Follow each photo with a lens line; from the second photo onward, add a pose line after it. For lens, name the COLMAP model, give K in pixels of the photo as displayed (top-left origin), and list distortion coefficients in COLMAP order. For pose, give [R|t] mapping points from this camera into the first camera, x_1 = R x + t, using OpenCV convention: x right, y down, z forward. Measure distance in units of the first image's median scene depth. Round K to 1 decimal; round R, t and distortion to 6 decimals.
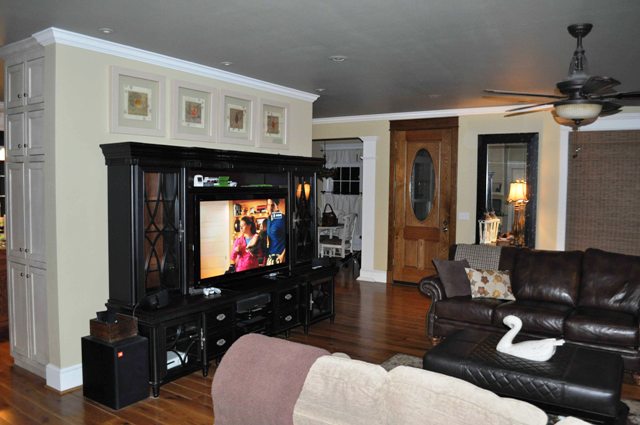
lens RADIAL K [[508.3, 0, 322.7], [0, 508.3, 210.6], [0, 0, 1]] dist [-0.082693, -0.003174]
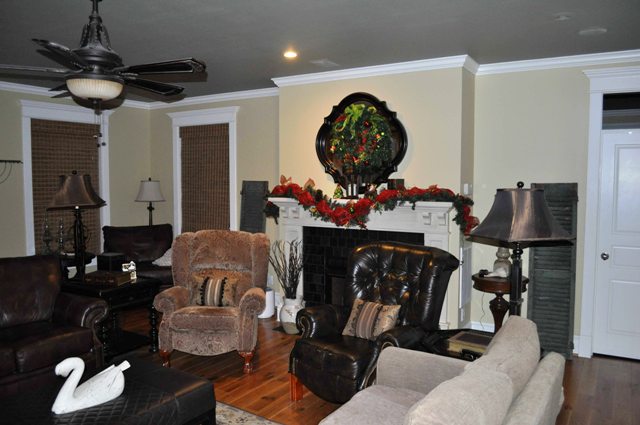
lens RADIAL K [[508.3, 0, 322.7], [0, 508.3, 210.6], [0, 0, 1]] dist [-0.082693, -0.003174]
pose [[-0.028940, -0.076377, 0.996659, -0.342286], [0.057883, 0.995275, 0.077952, -0.040944], [-0.997904, 0.059946, -0.024383, 0.655524]]
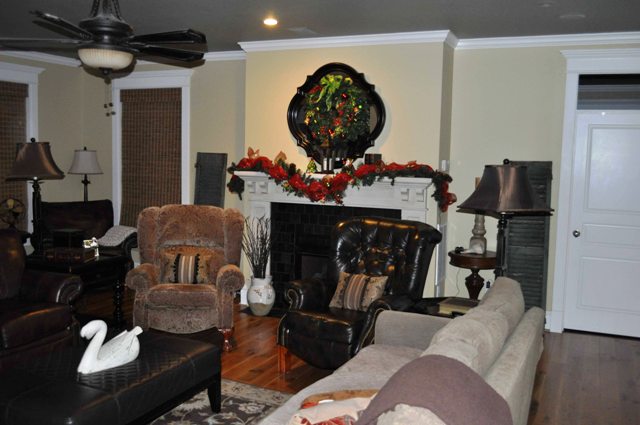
lens RADIAL K [[631.7, 0, 320.0], [0, 631.7, 212.5], [0, 0, 1]] dist [-0.075314, -0.001679]
pose [[-0.159252, -0.109941, 0.981097, -0.601981], [0.034946, 0.992529, 0.116895, -0.053715], [-0.986619, 0.052901, -0.154220, 0.823080]]
